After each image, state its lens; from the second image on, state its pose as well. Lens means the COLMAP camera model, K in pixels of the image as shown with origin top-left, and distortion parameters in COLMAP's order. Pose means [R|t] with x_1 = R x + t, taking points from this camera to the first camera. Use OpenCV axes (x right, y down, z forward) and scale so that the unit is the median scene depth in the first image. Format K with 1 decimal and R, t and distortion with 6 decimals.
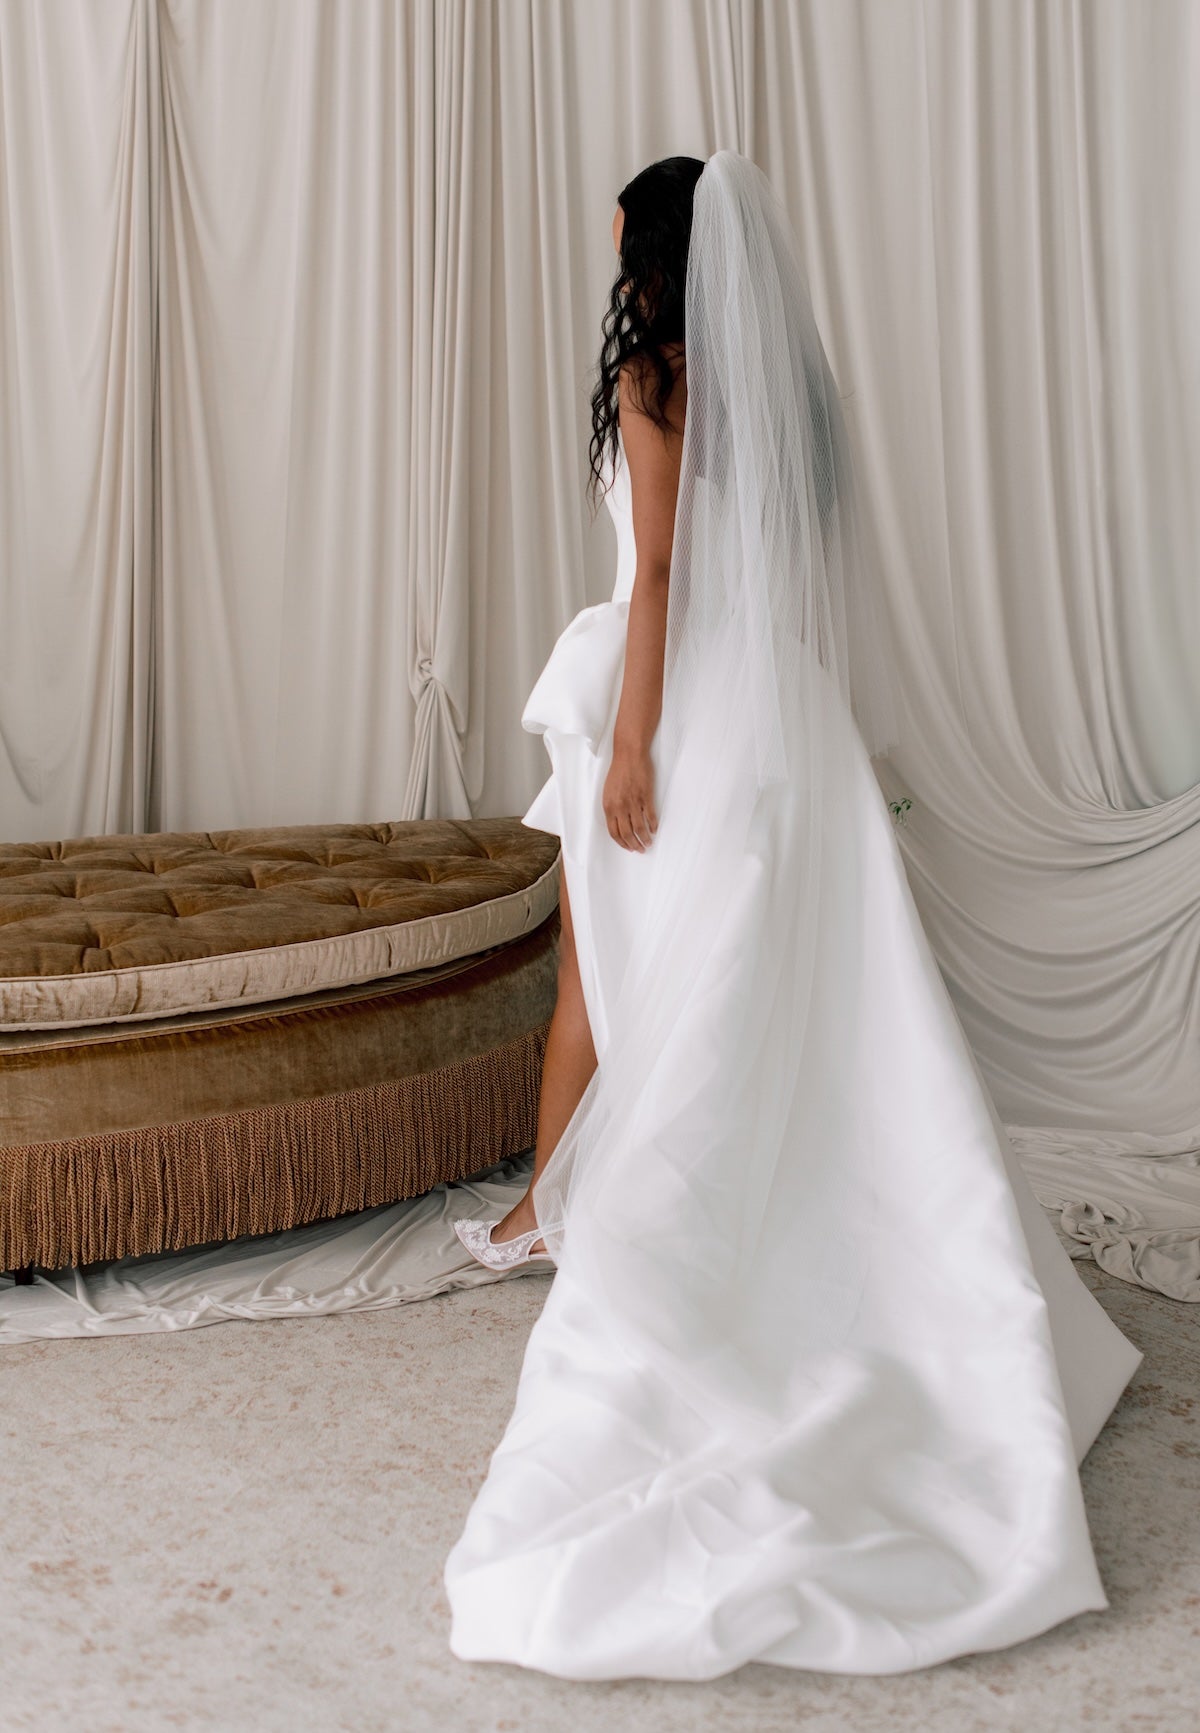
lens RADIAL K [[2929.5, 0, 710.4], [0, 2929.5, 698.9], [0, 0, 1]] dist [0.008362, 0.079226]
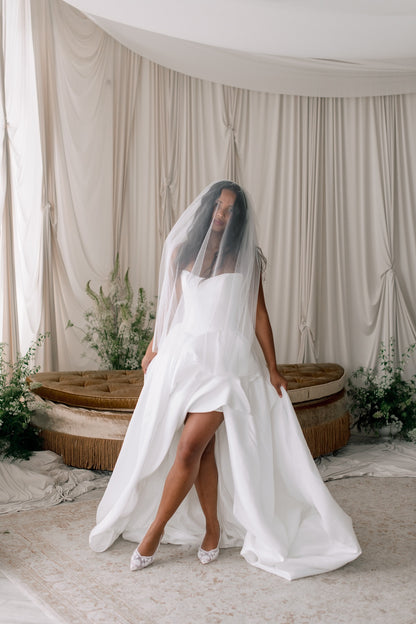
lens RADIAL K [[899.1, 0, 219.1], [0, 899.1, 312.6], [0, 0, 1]] dist [-0.009742, 0.165785]
pose [[0.994051, 0.001177, -0.108906, -0.099760], [-0.005643, 0.999155, -0.040703, 0.028921], [0.108766, 0.041076, 0.993218, -0.194671]]
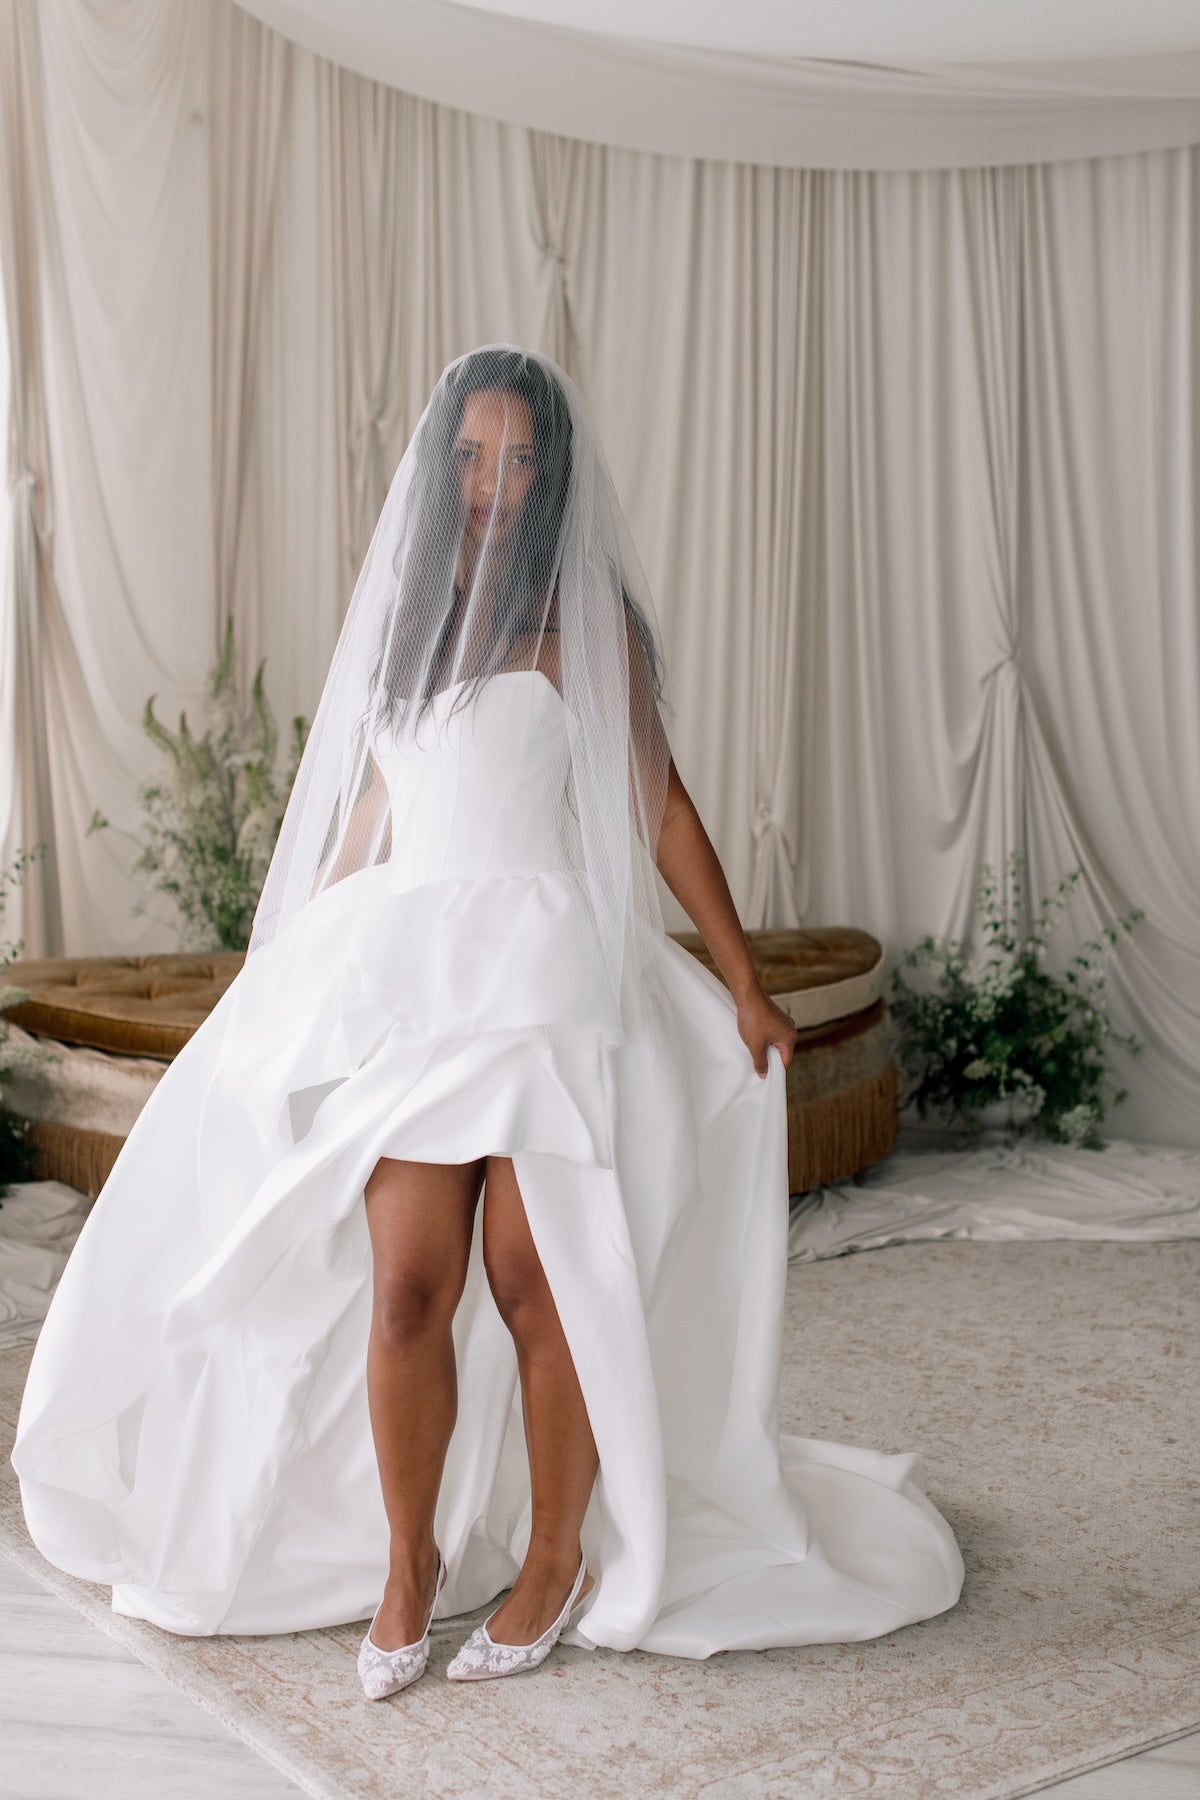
lens RADIAL K [[2593.4, 0, 631.9], [0, 2593.4, 901.7], [0, 0, 1]] dist [-0.009742, 0.165785]
pose [[0.999025, -0.002154, -0.044101, -0.131750], [0.002227, 0.999996, 0.001603, 0.033037], [0.044097, -0.001700, 0.999026, -0.219300]]
